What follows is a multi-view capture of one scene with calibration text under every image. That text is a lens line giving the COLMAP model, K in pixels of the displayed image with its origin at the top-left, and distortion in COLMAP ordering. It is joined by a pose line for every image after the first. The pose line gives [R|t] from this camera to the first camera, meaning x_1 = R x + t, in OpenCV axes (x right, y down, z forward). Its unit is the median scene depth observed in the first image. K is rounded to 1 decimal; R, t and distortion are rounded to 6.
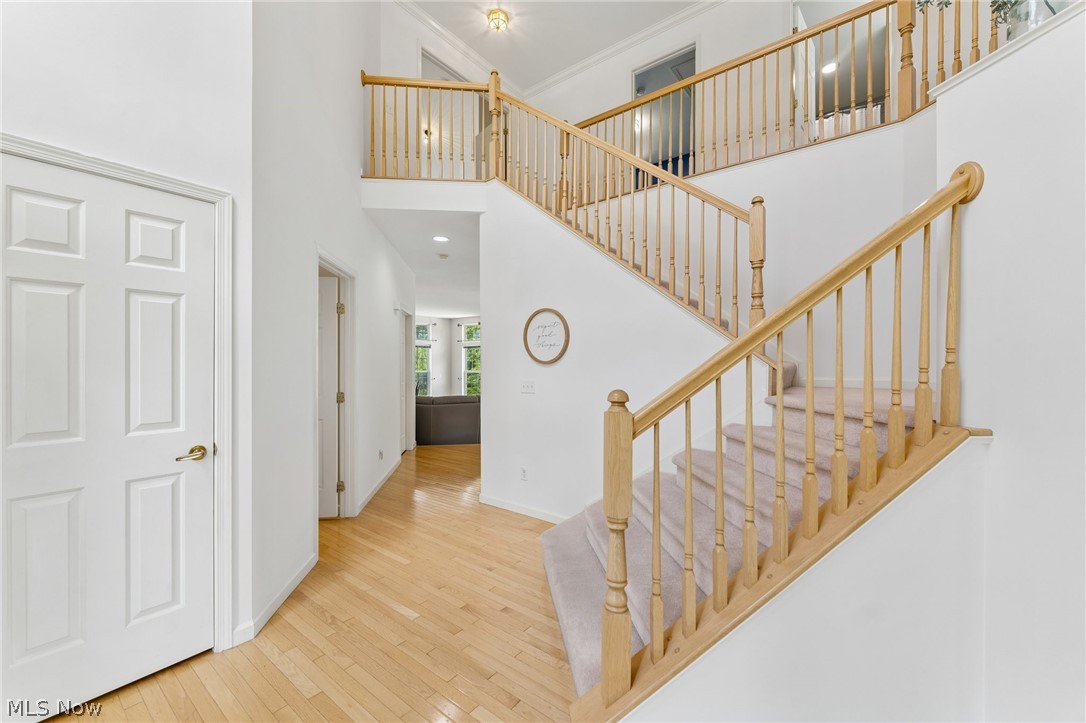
lens RADIAL K [[437.9, 0, 551.5], [0, 437.9, 365.1], [0, 0, 1]] dist [-0.001743, 0.000378]
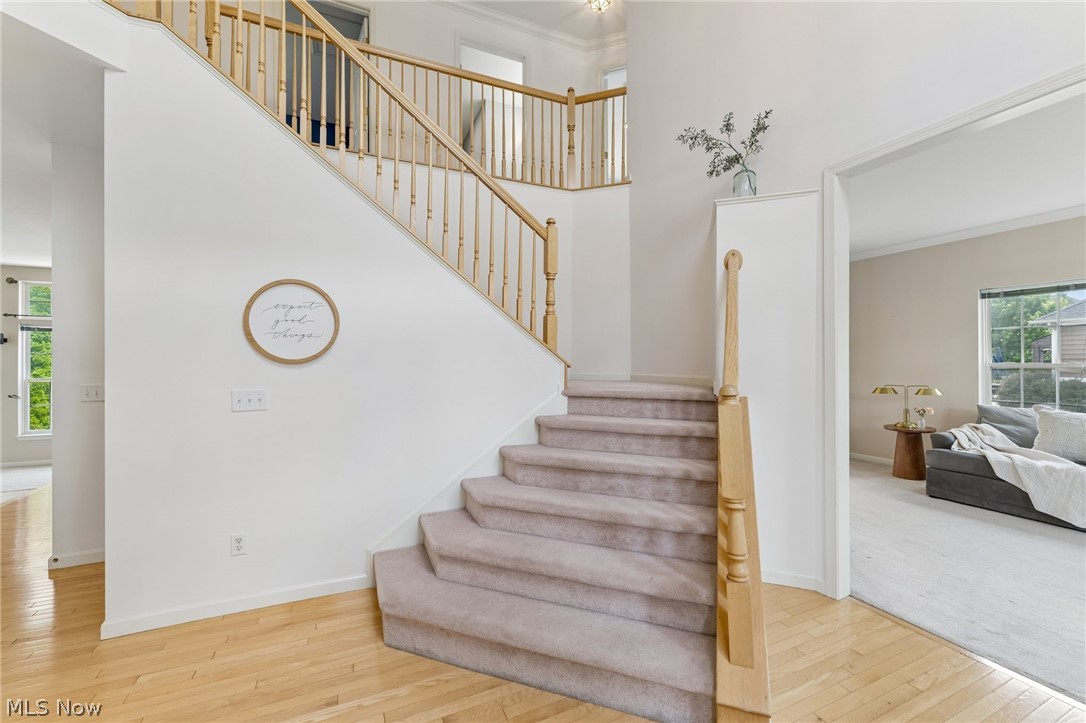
lens RADIAL K [[437.9, 0, 549.8], [0, 437.9, 358.1], [0, 0, 1]] dist [-0.001743, 0.000378]
pose [[0.463565, 0.003899, 0.886054, -0.434623], [0.005808, 0.999955, -0.007438, -0.003446], [-0.886044, 0.008594, 0.463522, 0.361764]]
